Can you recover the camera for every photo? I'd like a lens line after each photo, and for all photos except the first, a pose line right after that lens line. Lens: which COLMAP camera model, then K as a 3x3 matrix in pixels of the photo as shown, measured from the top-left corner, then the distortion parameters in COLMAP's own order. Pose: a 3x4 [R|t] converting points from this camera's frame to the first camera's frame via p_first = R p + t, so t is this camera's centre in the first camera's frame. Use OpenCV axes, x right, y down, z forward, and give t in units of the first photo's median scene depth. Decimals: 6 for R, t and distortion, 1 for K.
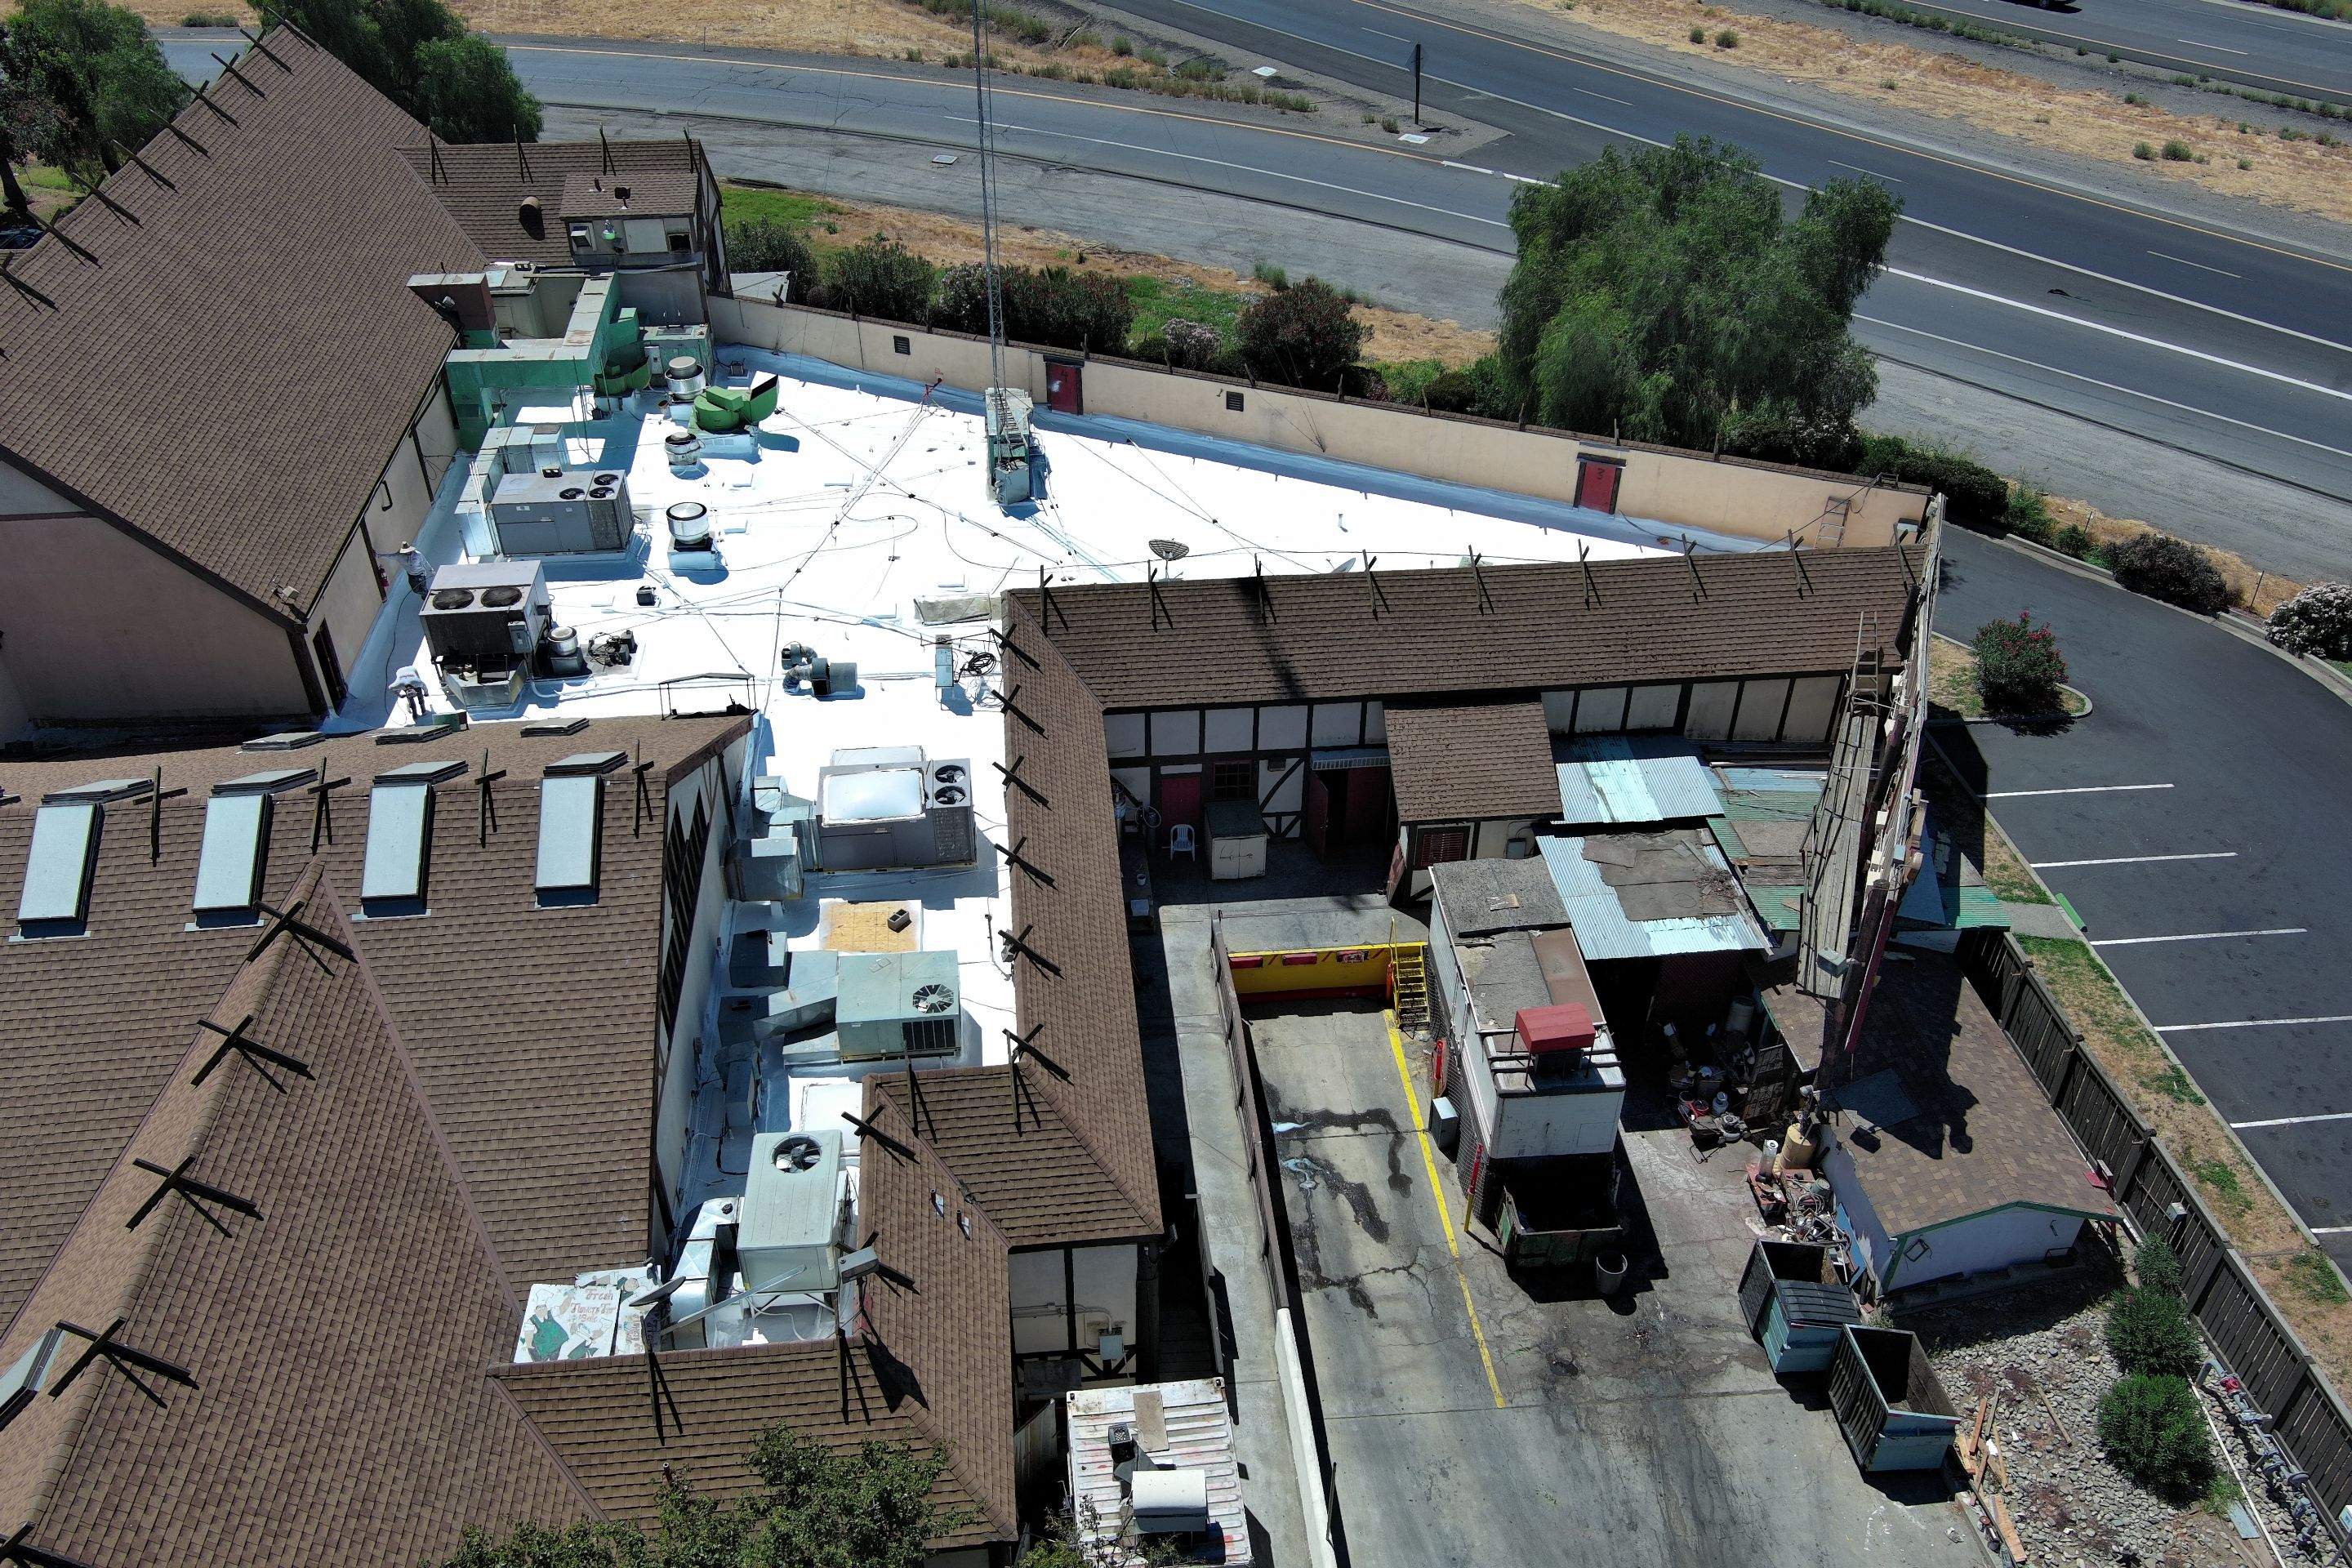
lens RADIAL K [[1822.2, 0, 1176.0], [0, 1822.2, 784.0], [0, 0, 1]] dist [0.028268, -0.042953]
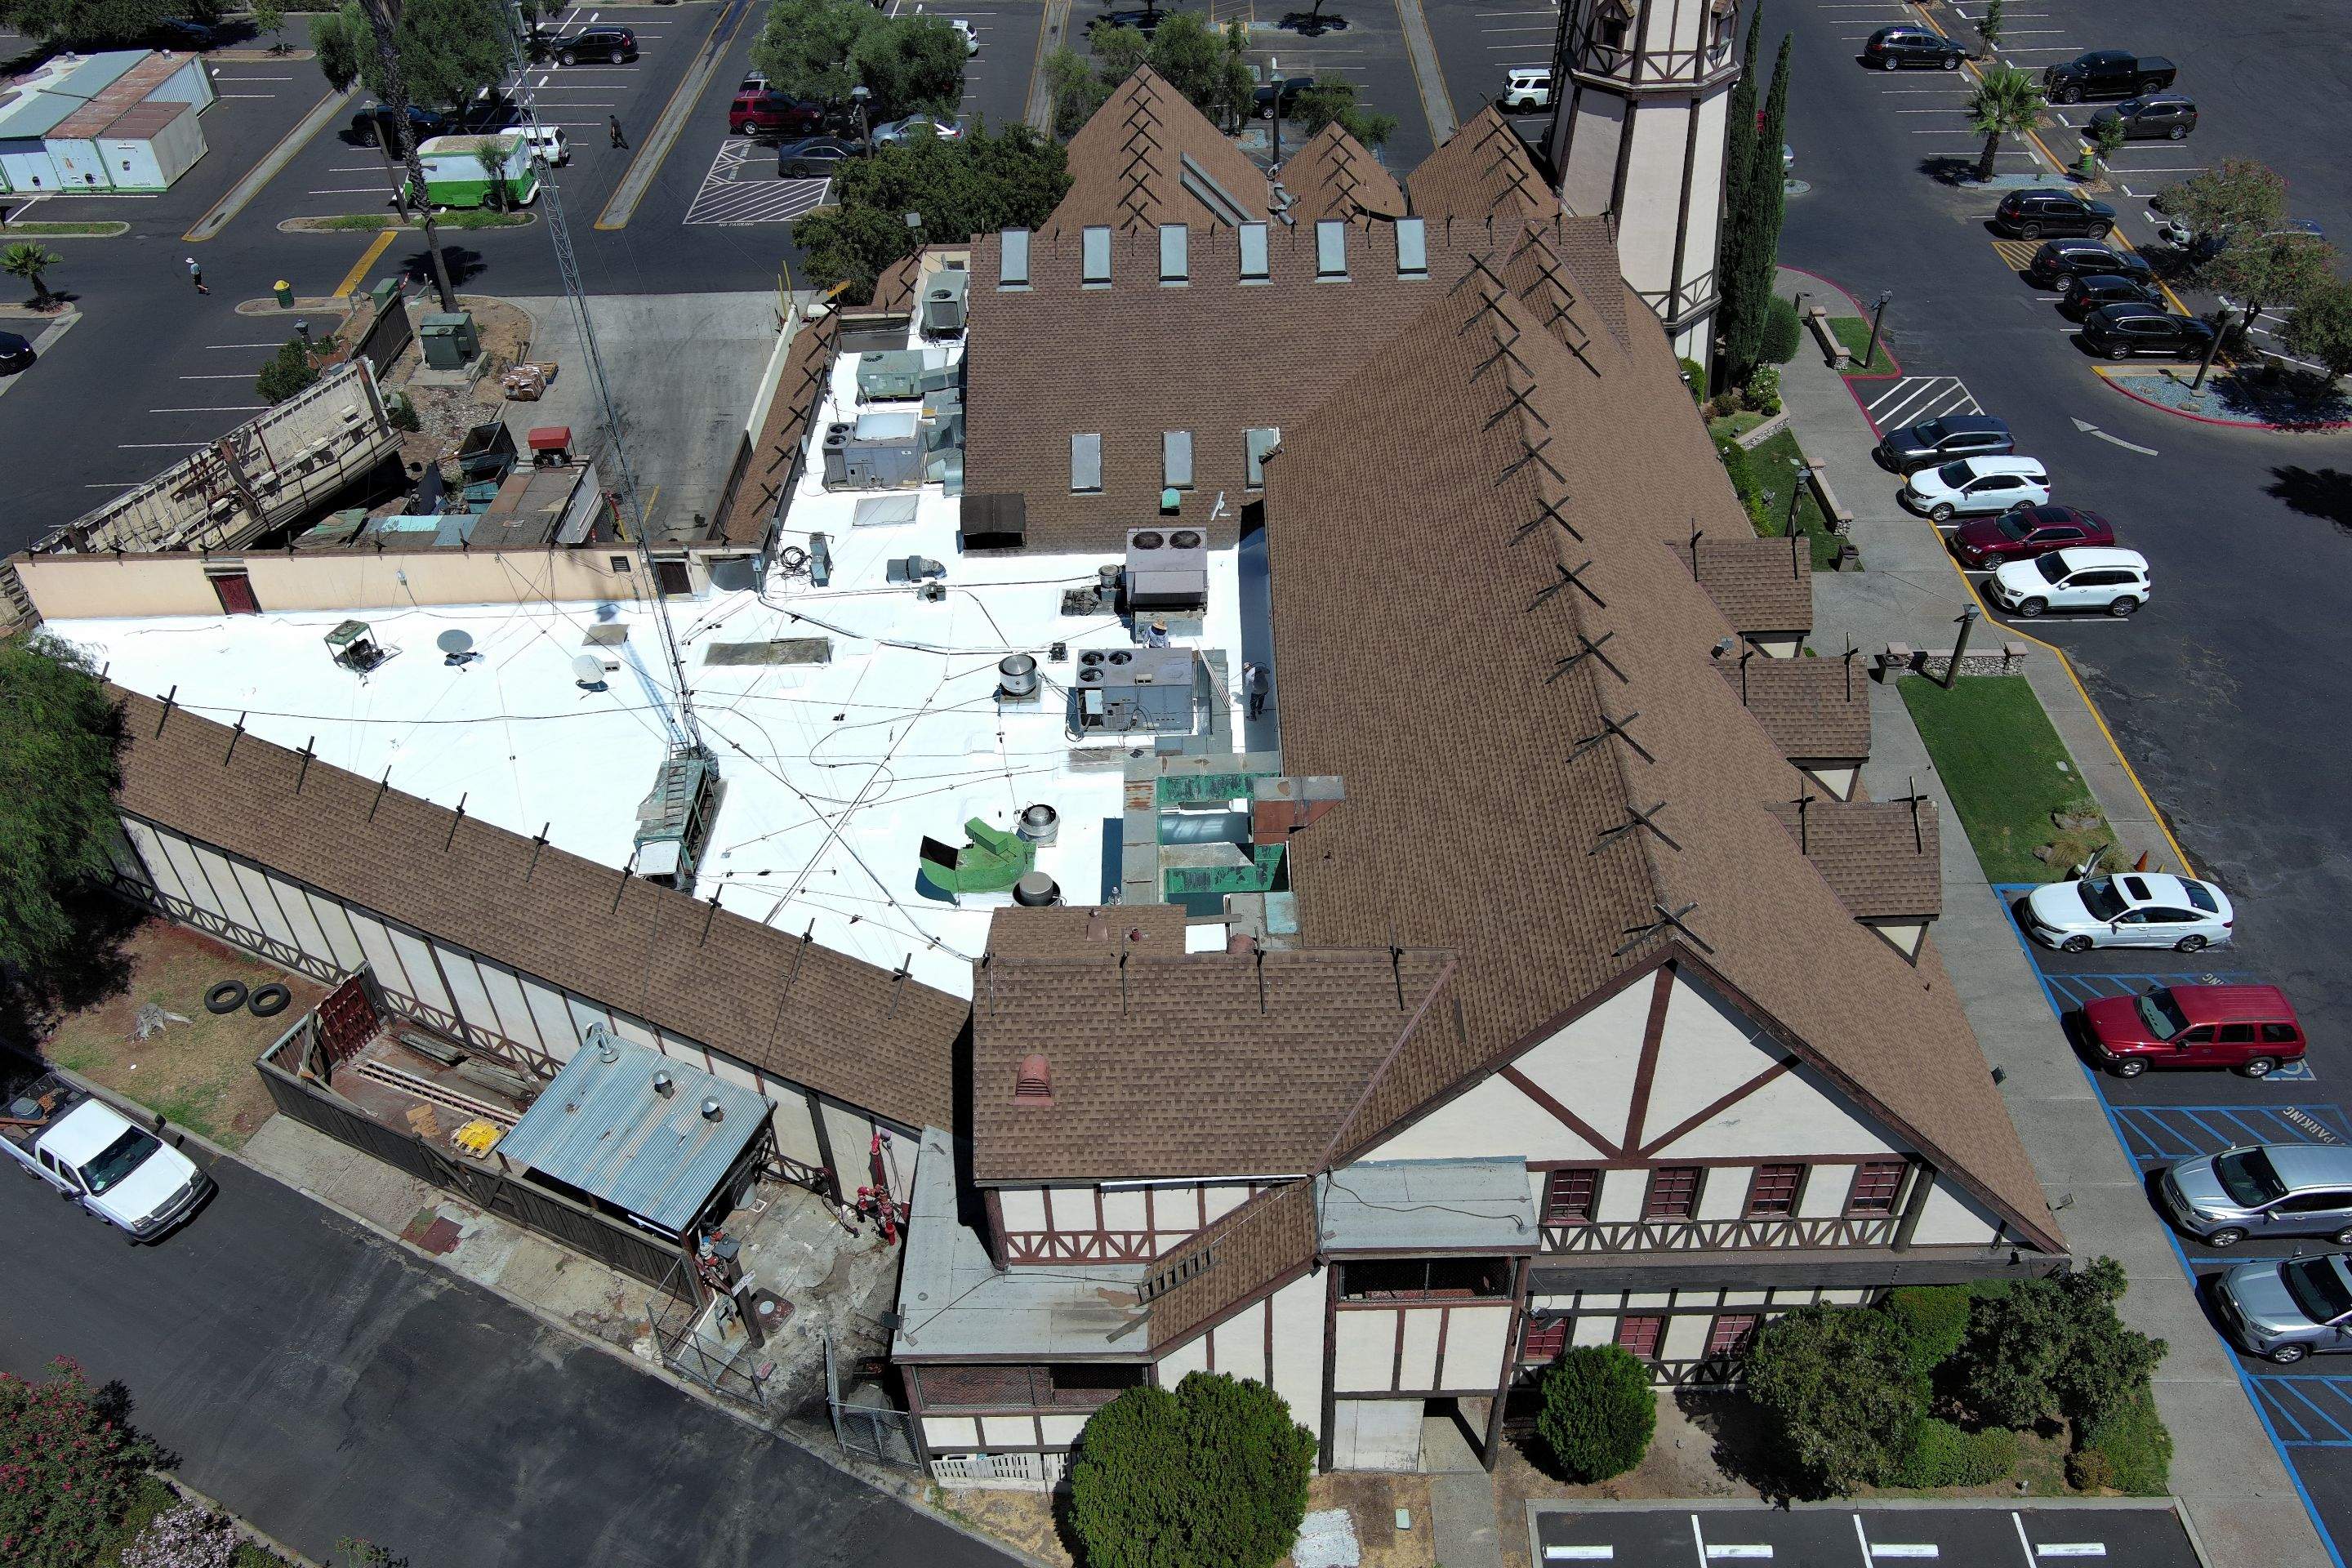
lens RADIAL K [[1812.0, 0, 1172.2], [0, 1812.0, 789.6], [0, 0, 1]] dist [0.009824, -0.008433]
pose [[-0.994854, -0.045469, 0.090546, -0.548051], [0.077555, 0.233344, 0.969297, -1.377742], [-0.065202, 0.971331, -0.228617, 1.572350]]
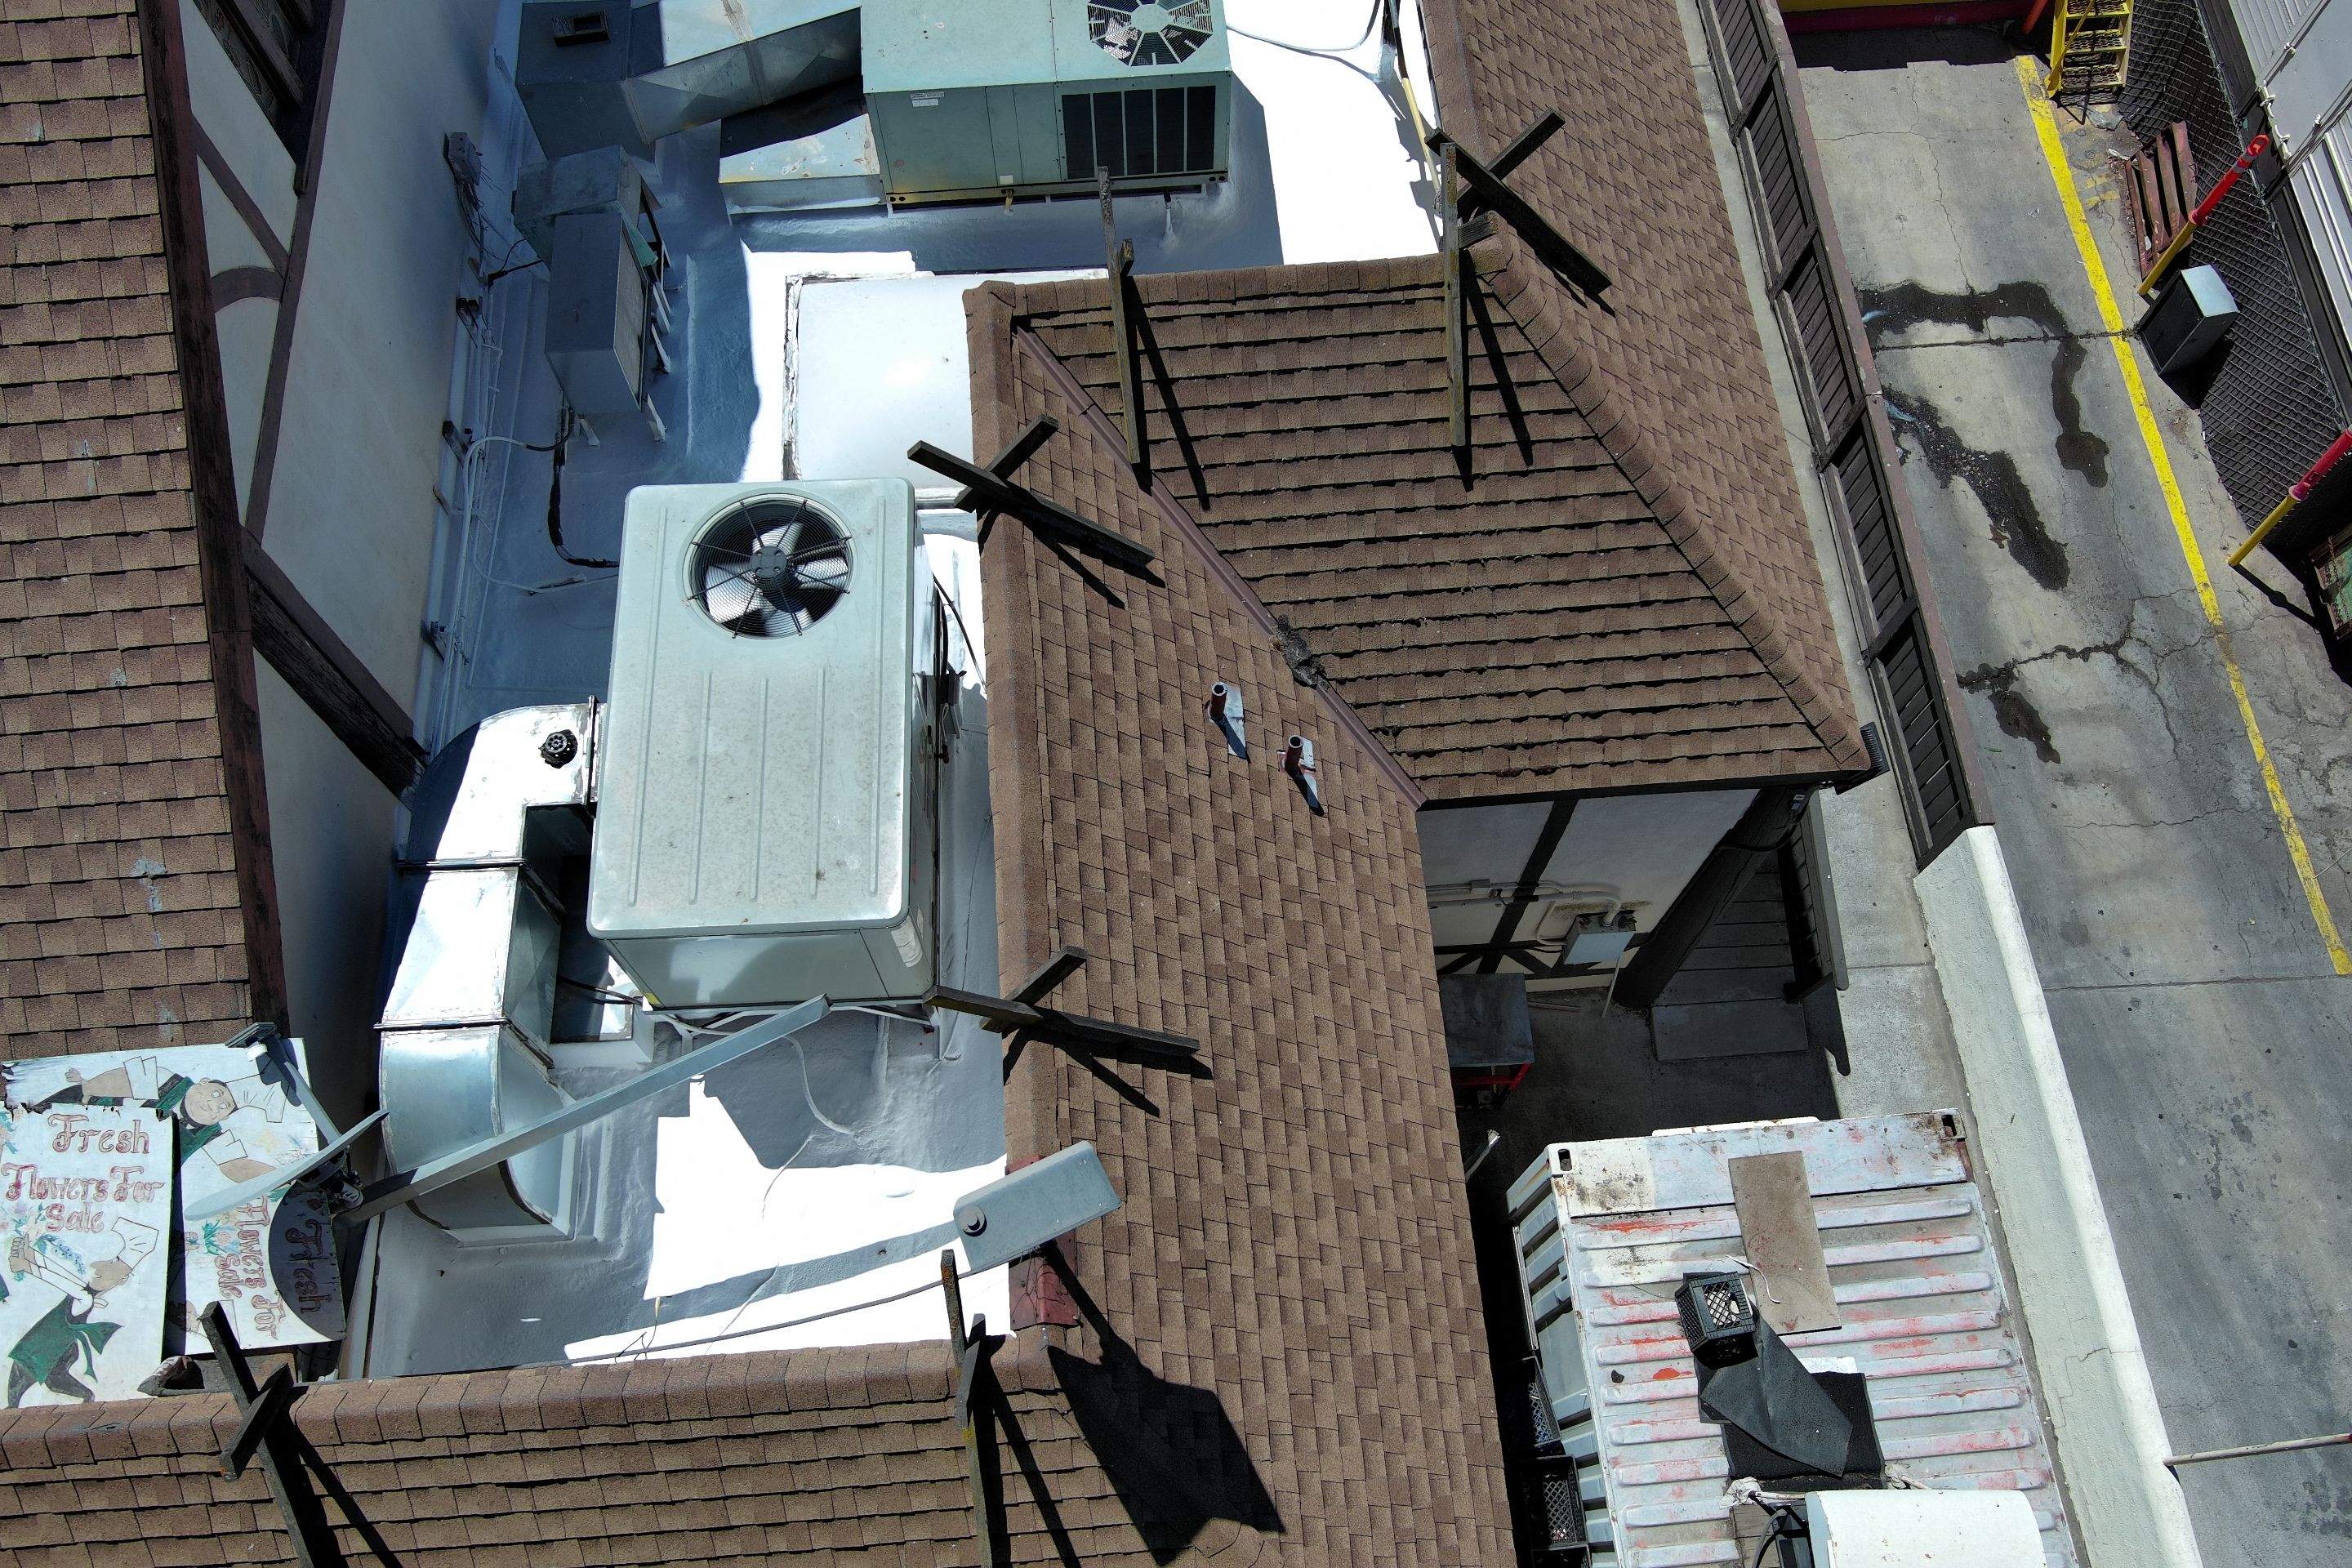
lens RADIAL K [[1820.3, 0, 1187.8], [0, 1820.3, 797.4], [0, 0, 1]] dist [0.007497, -0.001496]
pose [[0.999685, 0.020084, -0.015044, -0.099385], [-0.009972, 0.868098, 0.496293, 0.063916], [0.023027, -0.495987, 0.868025, 0.538694]]
